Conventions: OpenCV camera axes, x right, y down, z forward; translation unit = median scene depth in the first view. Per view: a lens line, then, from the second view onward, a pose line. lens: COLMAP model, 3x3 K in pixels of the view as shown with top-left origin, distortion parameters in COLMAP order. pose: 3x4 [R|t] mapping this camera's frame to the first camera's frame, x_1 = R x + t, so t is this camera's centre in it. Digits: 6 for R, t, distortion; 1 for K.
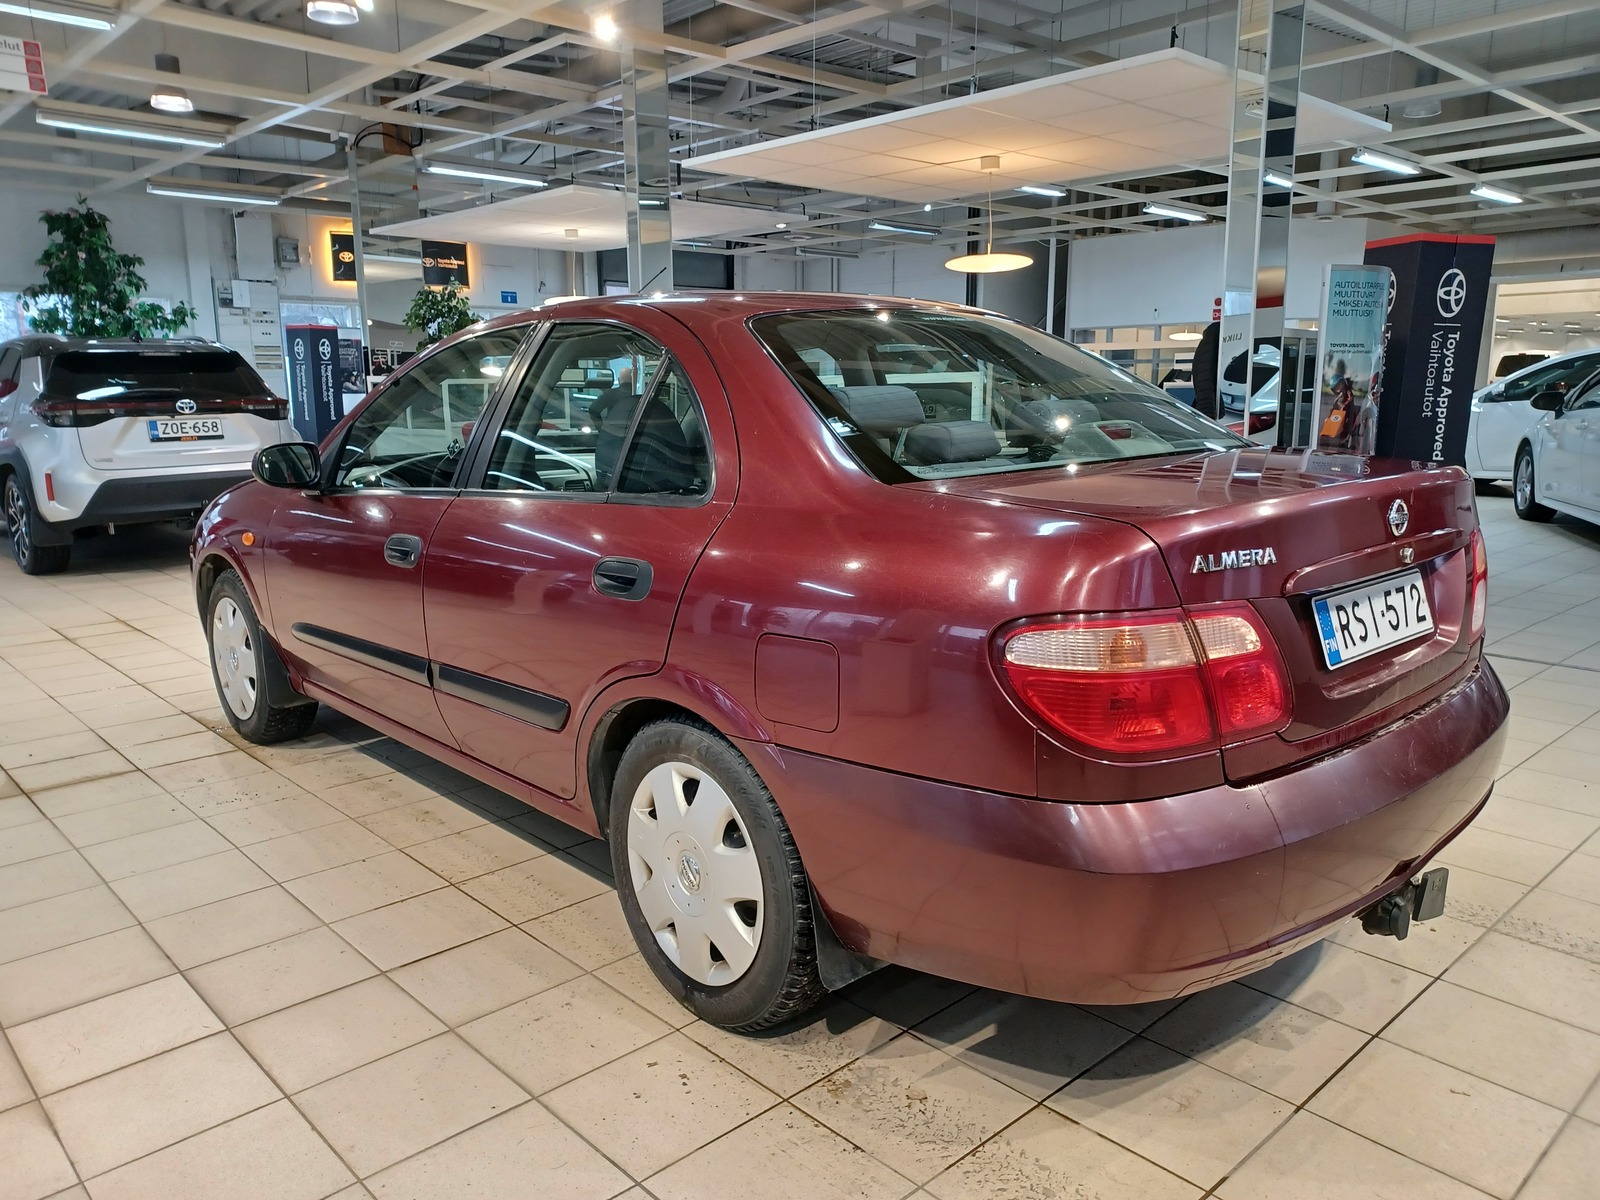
lens RADIAL K [[1170.6, 0, 800.0], [0, 1170.6, 600.0], [0, 0, 1]] dist [0.000567, 0.003296]
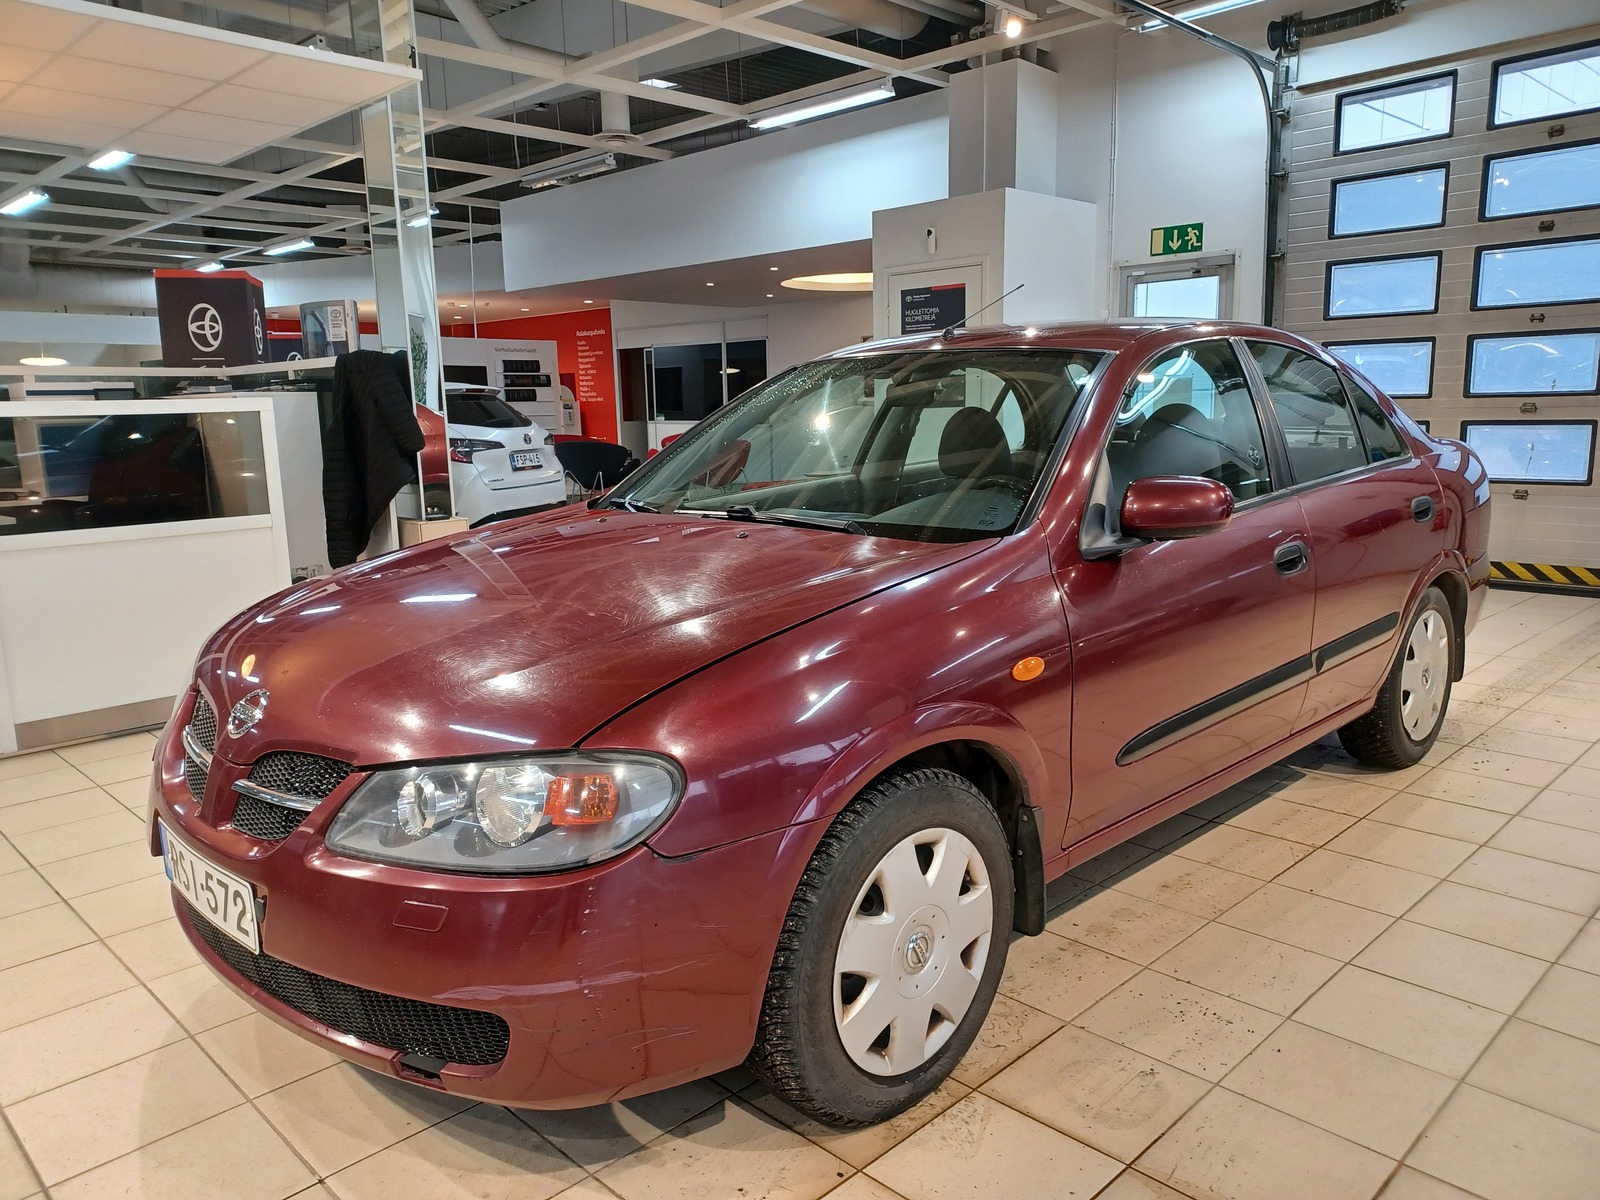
lens RADIAL K [[1170.6, 0, 800.0], [0, 1170.6, 600.0], [0, 0, 1]] dist [0.000567, 0.003296]
pose [[-0.024587, -0.168283, 0.985432, -0.501977], [0.204113, 0.964120, 0.169736, -0.101133], [-0.978638, 0.205313, 0.010644, 0.534945]]
